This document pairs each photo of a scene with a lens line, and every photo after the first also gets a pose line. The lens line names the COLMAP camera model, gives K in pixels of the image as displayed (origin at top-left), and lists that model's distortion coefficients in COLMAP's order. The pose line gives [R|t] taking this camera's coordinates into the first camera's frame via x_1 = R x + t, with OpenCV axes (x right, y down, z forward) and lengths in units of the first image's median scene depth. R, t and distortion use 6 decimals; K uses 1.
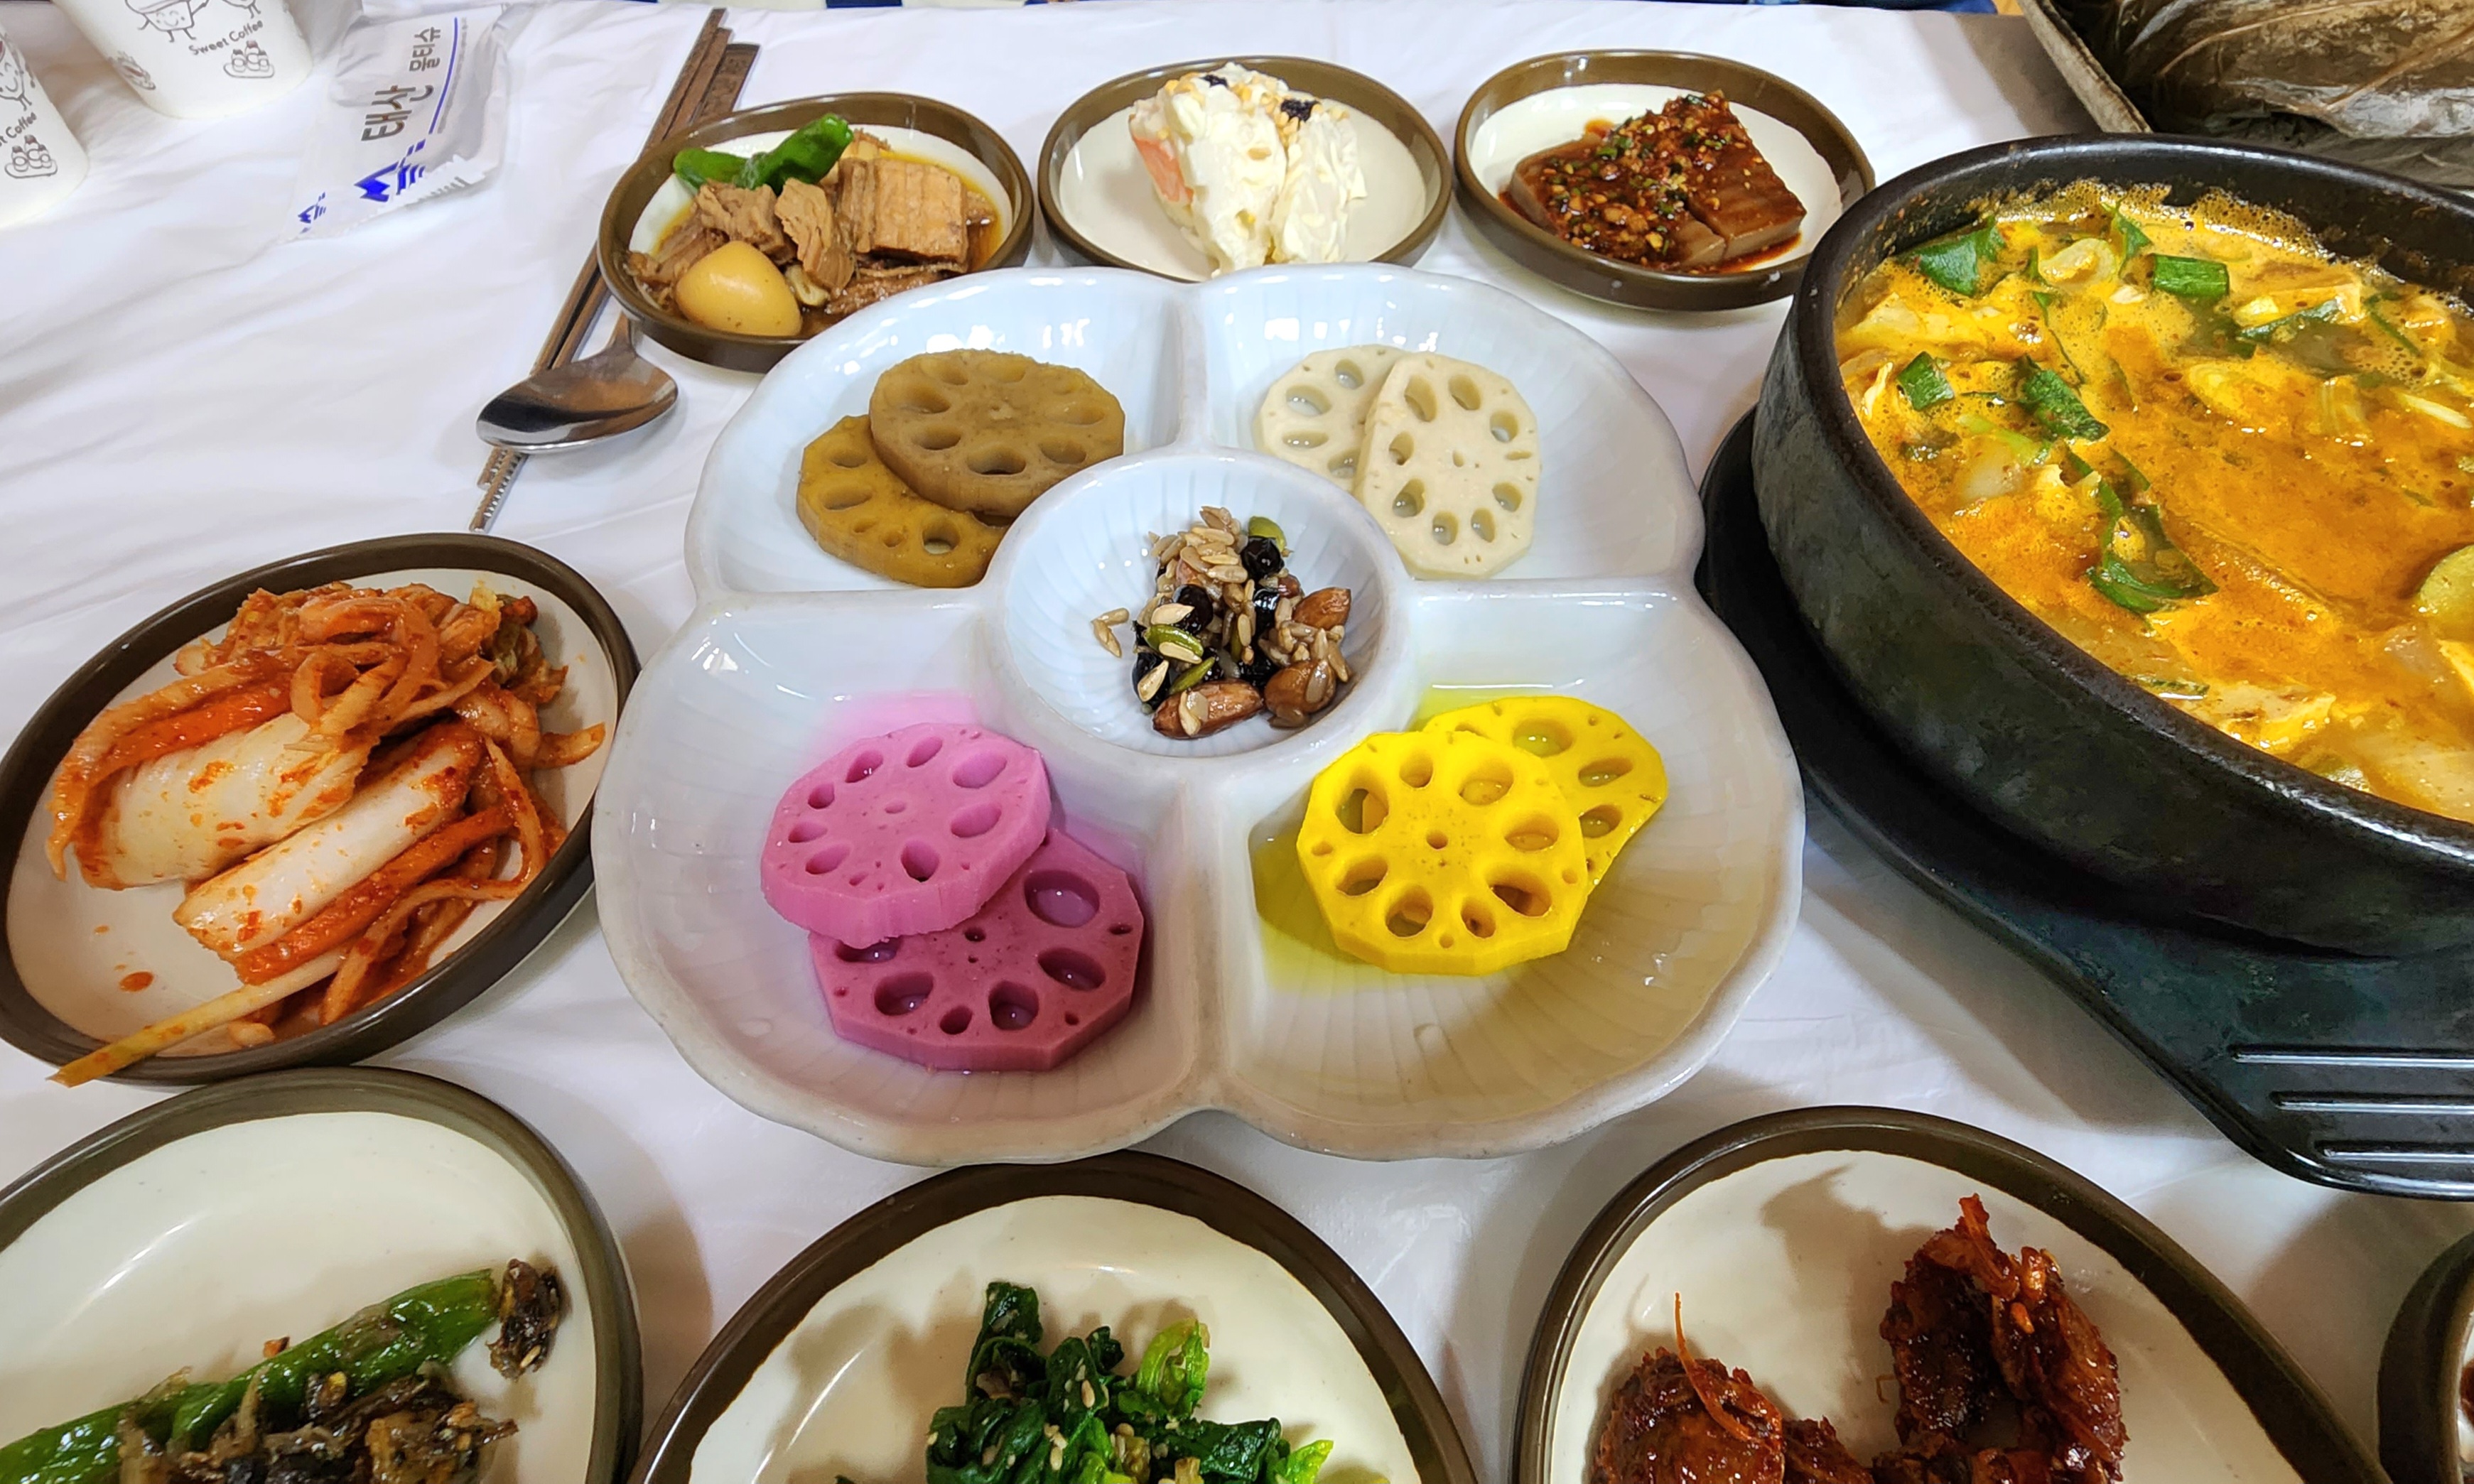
lens RADIAL K [[1001.5, 0, 1238.6], [0, 1001.5, 752.3], [0, 0, 1]] dist [-0.000281, 0.001047]
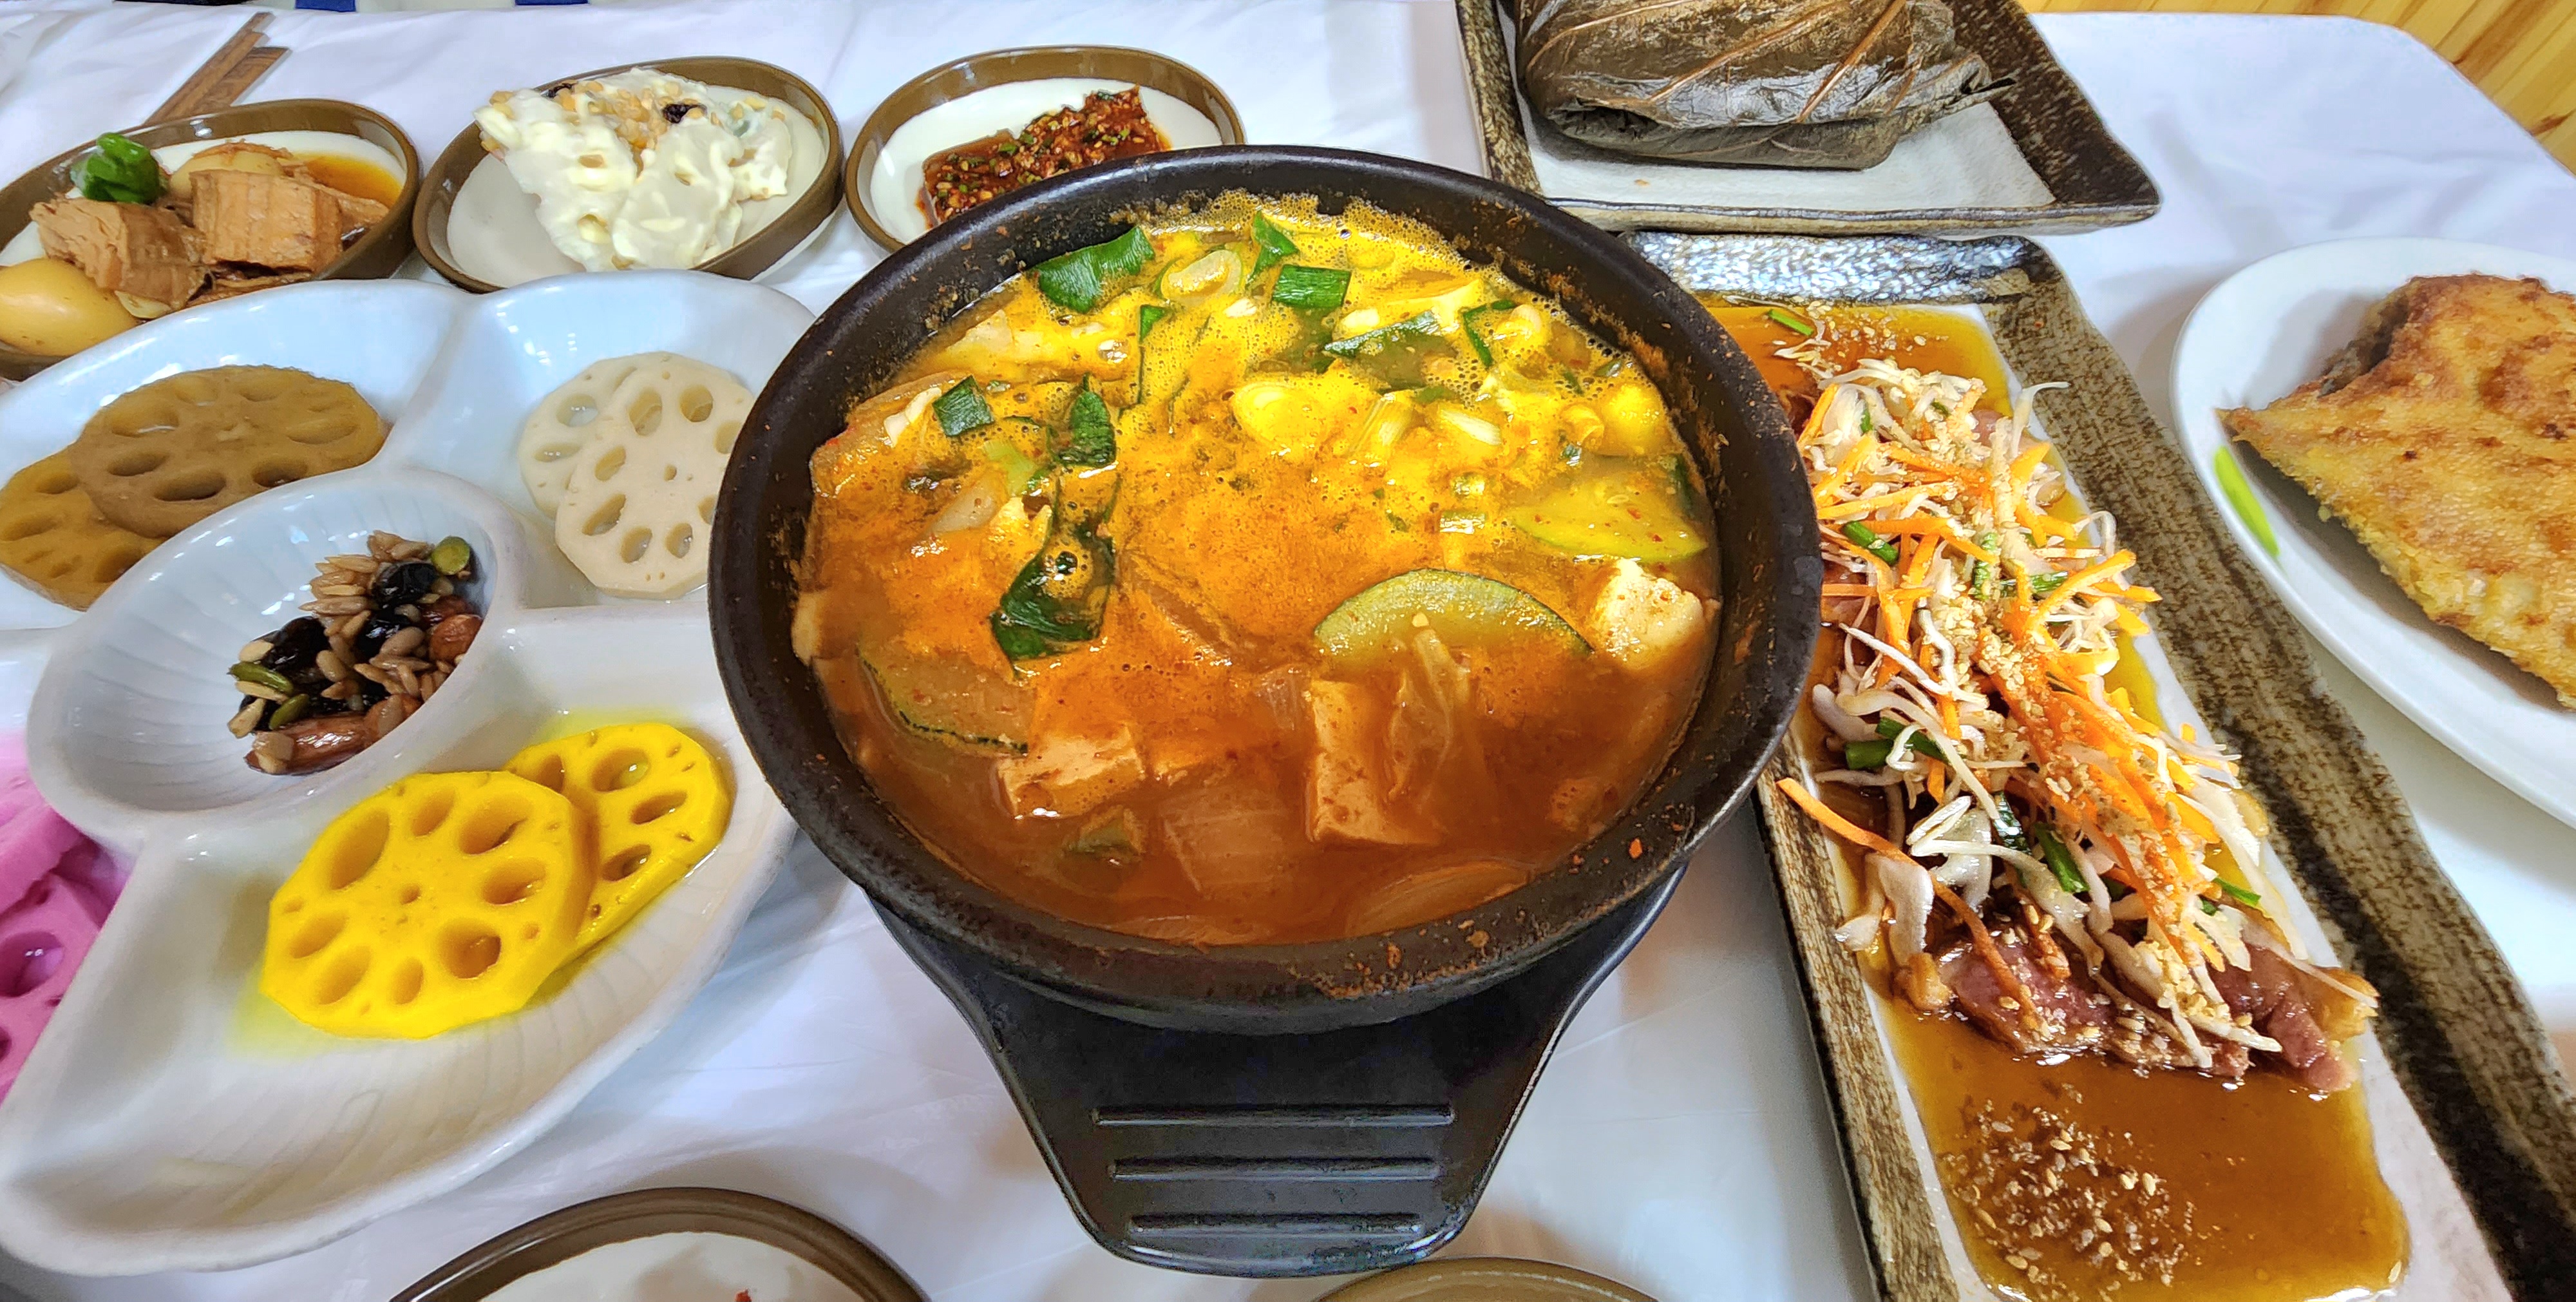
lens RADIAL K [[911.4, 0, 1284.4], [0, 911.4, 643.2], [0, 0, 1]] dist [0.003452, -0.000186]
pose [[0.999672, -0.023145, 0.010922, 0.741004], [0.023194, 0.999721, -0.004383, -0.093937], [-0.010817, 0.004635, 0.999931, 0.071228]]
